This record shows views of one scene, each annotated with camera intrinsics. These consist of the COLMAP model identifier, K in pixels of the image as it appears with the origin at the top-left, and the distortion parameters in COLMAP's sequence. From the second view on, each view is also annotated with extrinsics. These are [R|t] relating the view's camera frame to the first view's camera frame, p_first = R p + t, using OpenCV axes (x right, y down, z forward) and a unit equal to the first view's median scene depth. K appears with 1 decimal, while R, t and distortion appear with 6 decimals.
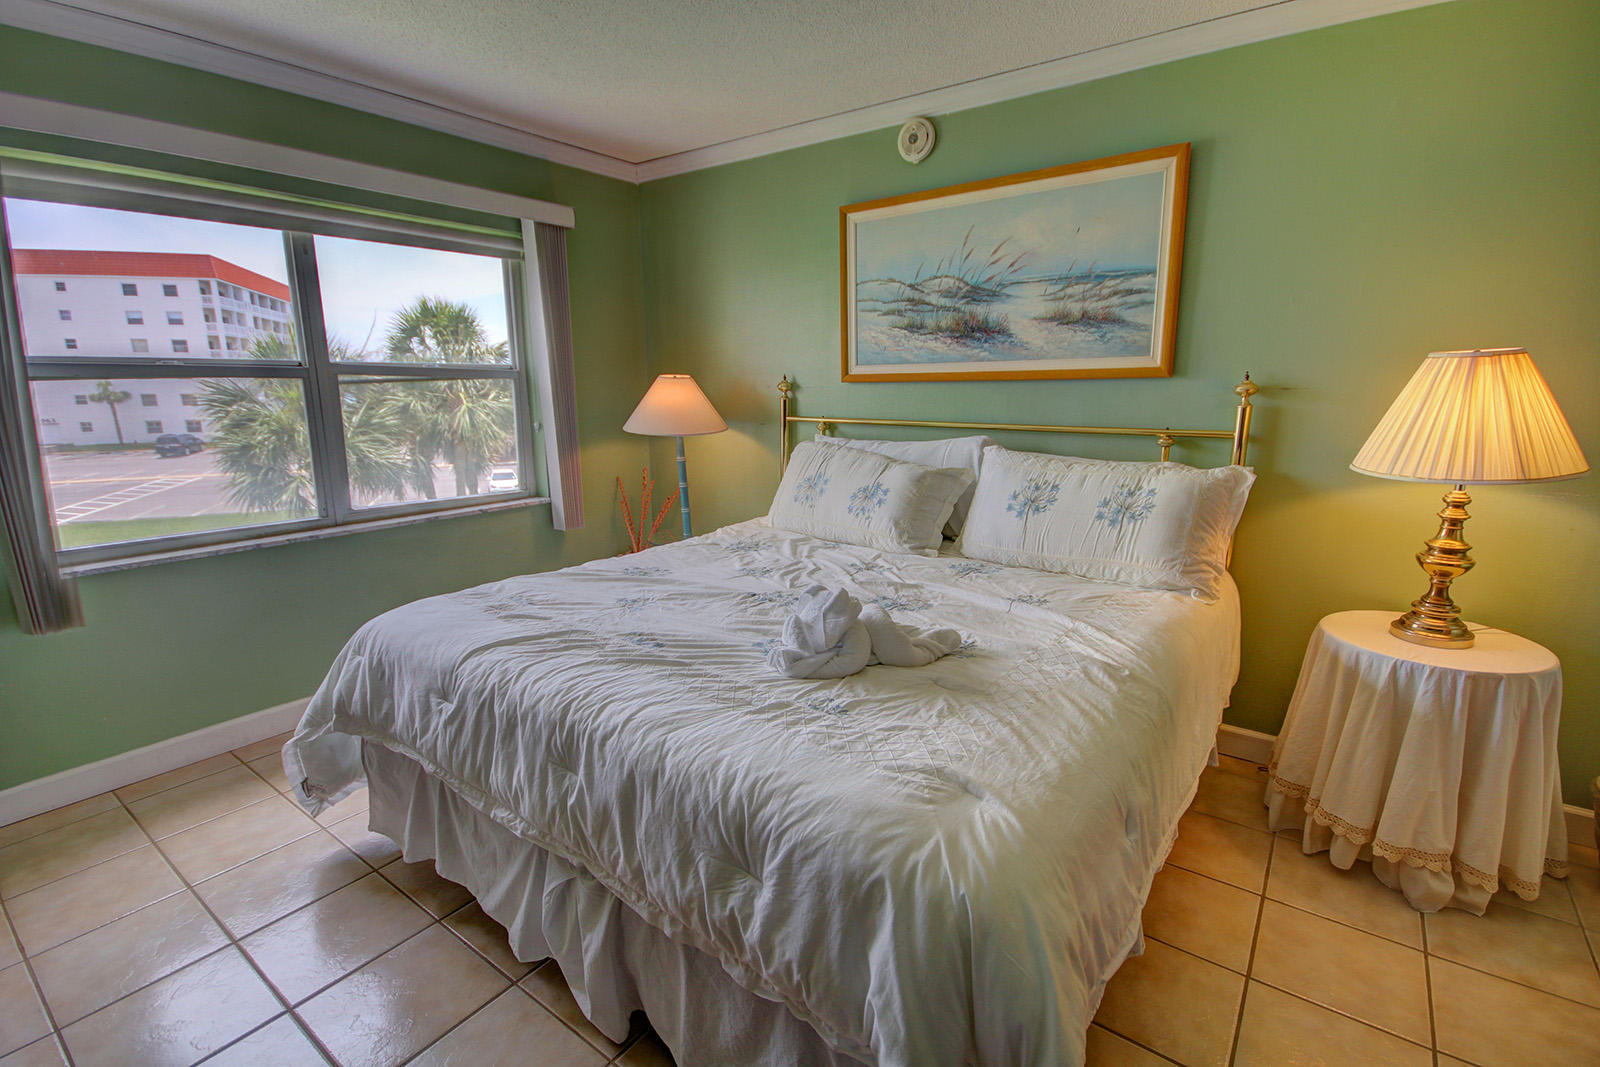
lens RADIAL K [[743.3, 0, 800.0], [0, 743.3, 533.5], [0, 0, 1]] dist [0.045215, -0.031882]
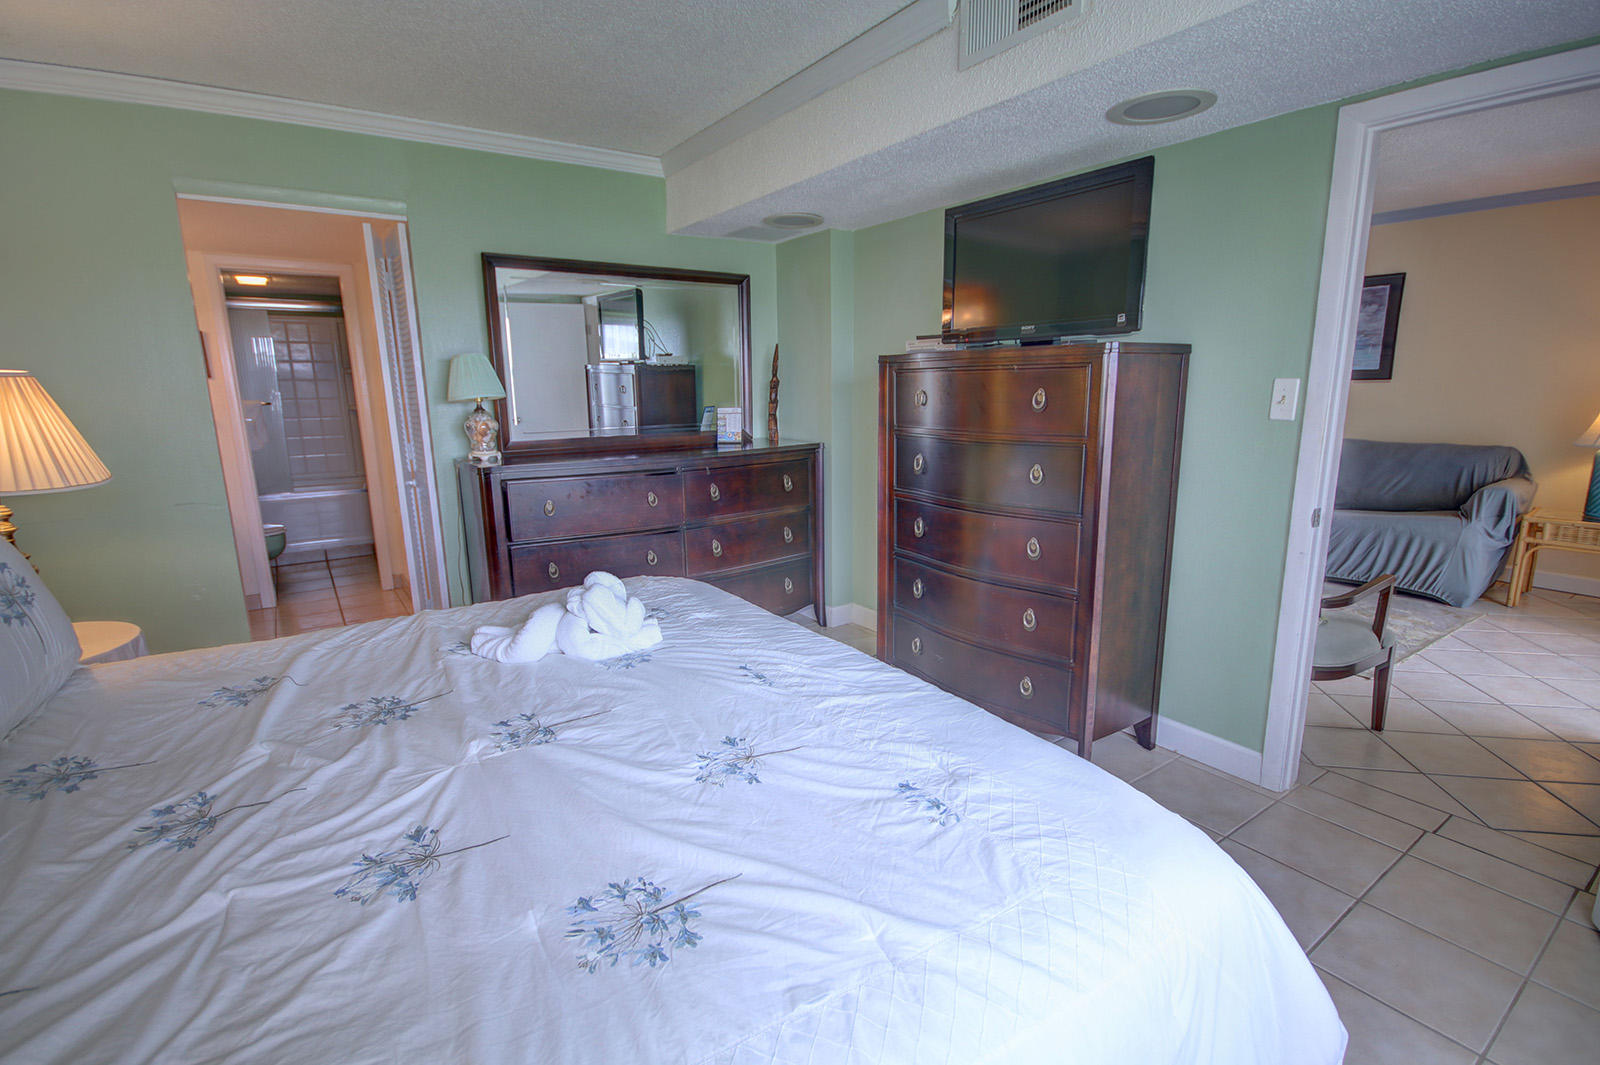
lens RADIAL K [[743.3, 0, 800.0], [0, 743.3, 532.5], [0, 0, 1]] dist [0.045215, -0.031882]
pose [[-0.947562, -0.051650, 0.315369, -0.039327], [0.077440, 0.920328, 0.383405, -0.026116], [-0.310046, 0.387722, -0.868068, 0.122592]]
